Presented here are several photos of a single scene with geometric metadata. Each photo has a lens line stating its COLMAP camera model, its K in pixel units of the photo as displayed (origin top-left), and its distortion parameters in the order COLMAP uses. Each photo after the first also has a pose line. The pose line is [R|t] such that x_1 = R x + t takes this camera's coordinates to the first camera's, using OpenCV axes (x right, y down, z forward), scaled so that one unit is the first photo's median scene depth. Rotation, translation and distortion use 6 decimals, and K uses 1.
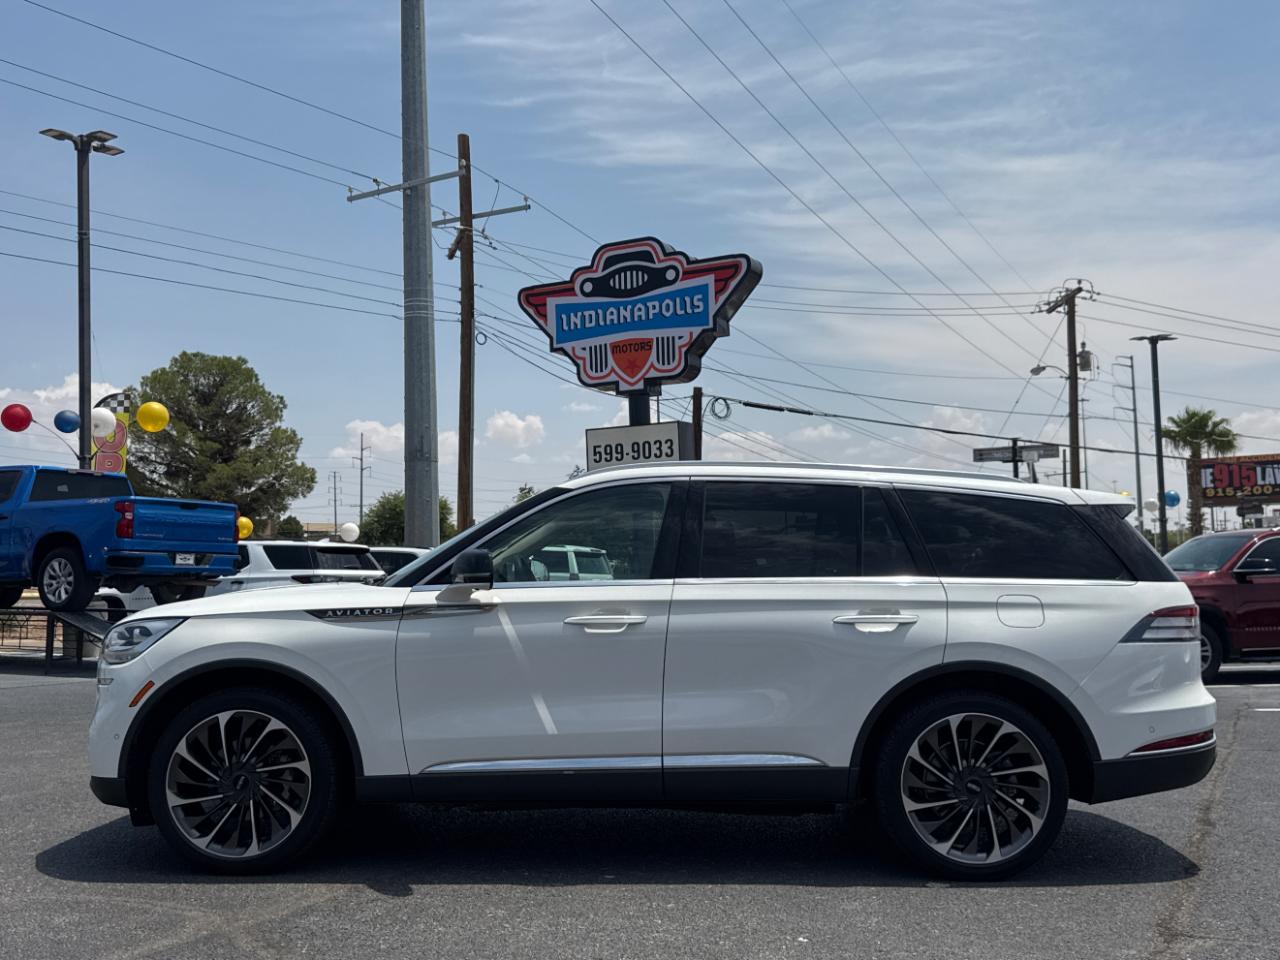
lens RADIAL K [[1187.6, 0, 671.5], [0, 1187.6, 480.4], [0, 0, 1]] dist [0.074928, 0.000000]
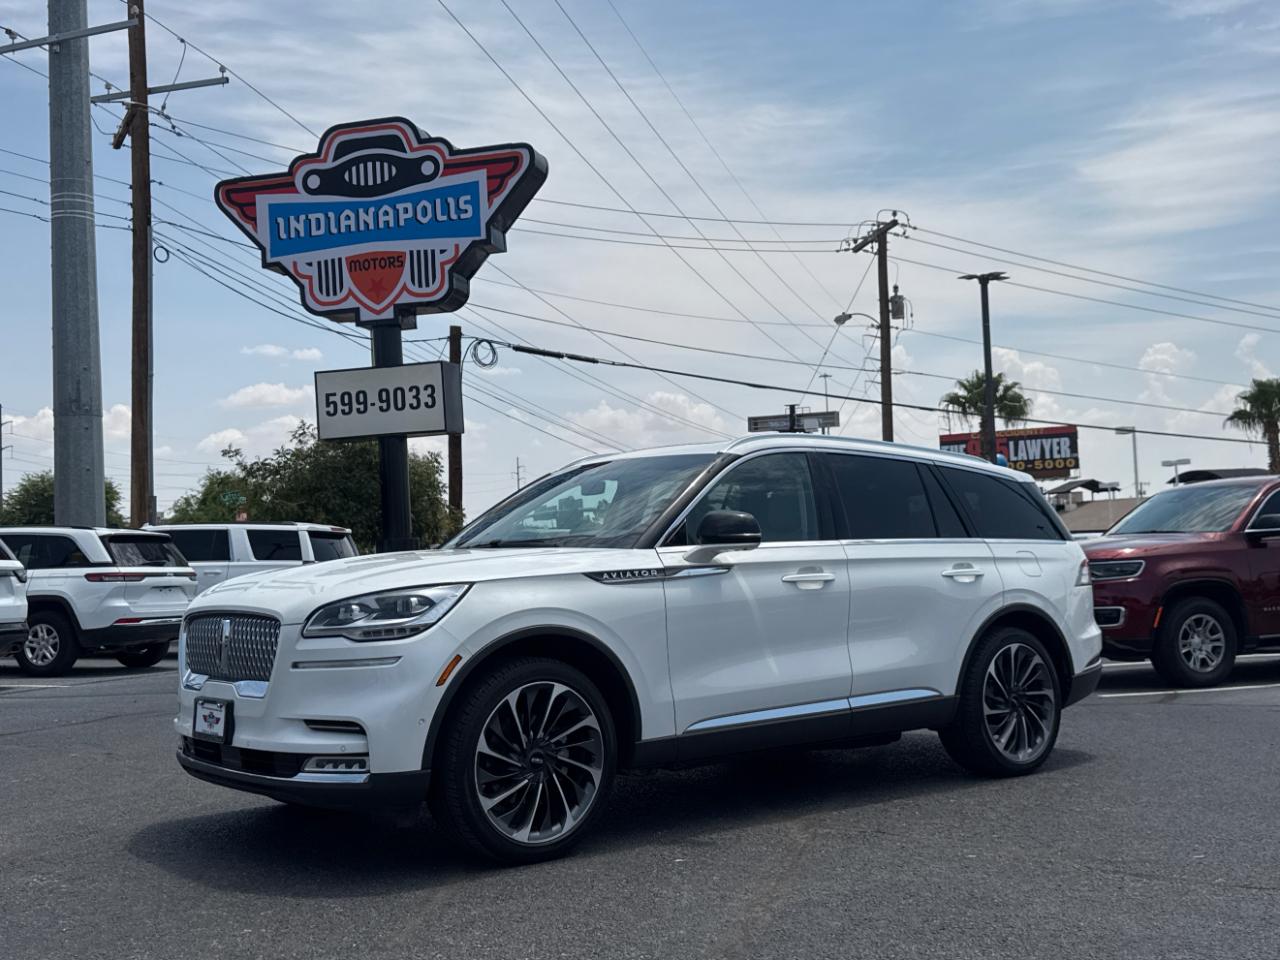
lens RADIAL K [[1398.1, 0, 662.0], [0, 1398.1, 460.8], [0, 0, 1]] dist [0.065225, 0.000000]
pose [[0.982499, -0.008396, 0.186079, -0.021887], [0.007674, 0.999960, 0.004602, 0.010685], [-0.186110, -0.003094, 0.982524, 0.090832]]
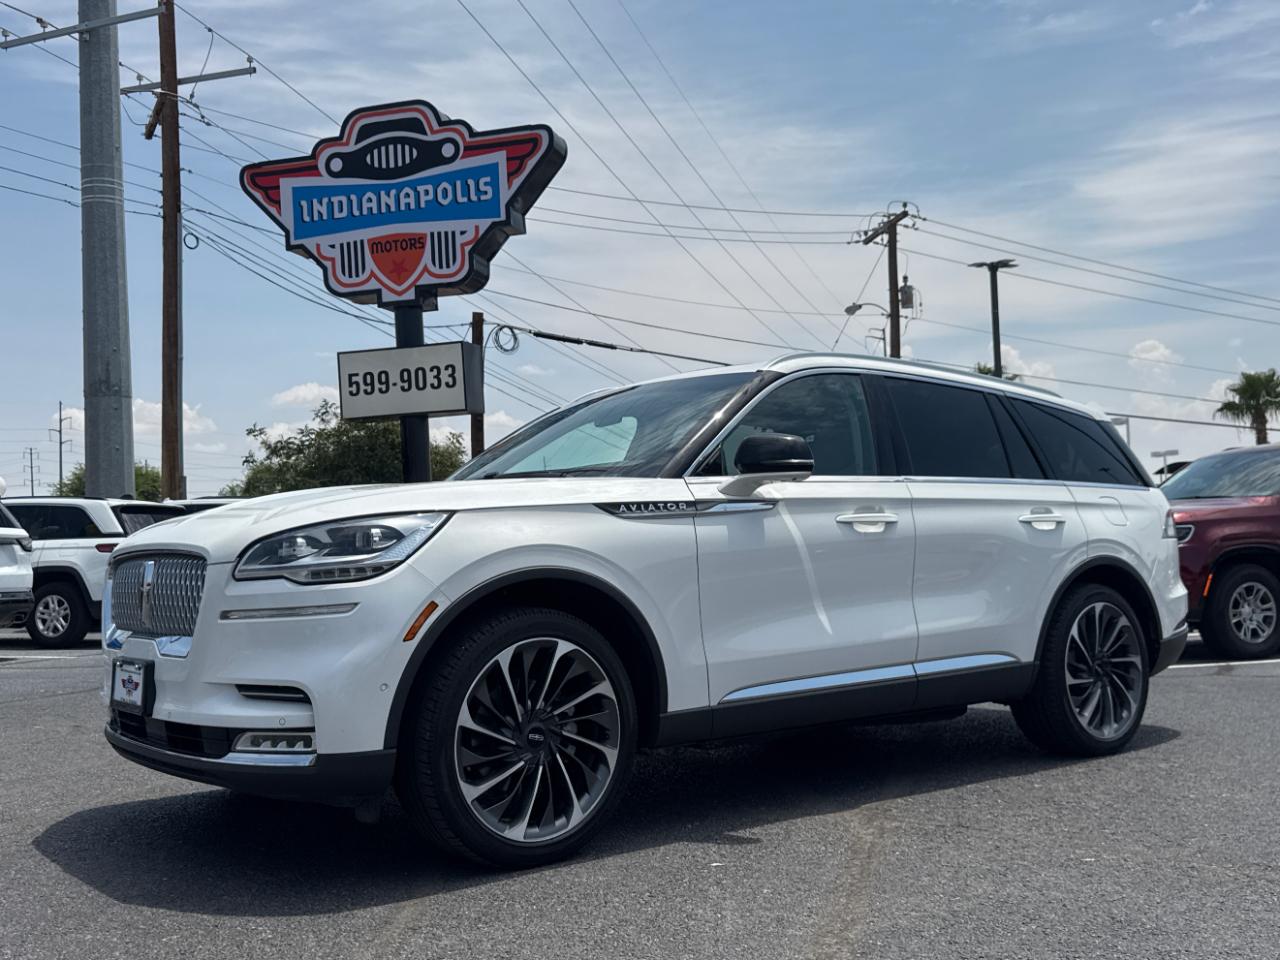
lens RADIAL K [[1328.7, 0, 658.2], [0, 1328.7, 468.9], [0, 0, 1]] dist [0.047550, 0.000000]
pose [[0.985159, -0.011983, 0.171225, -0.016718], [0.009015, 0.999796, 0.018098, 0.017974], [-0.171407, -0.016286, 0.985066, 0.124997]]
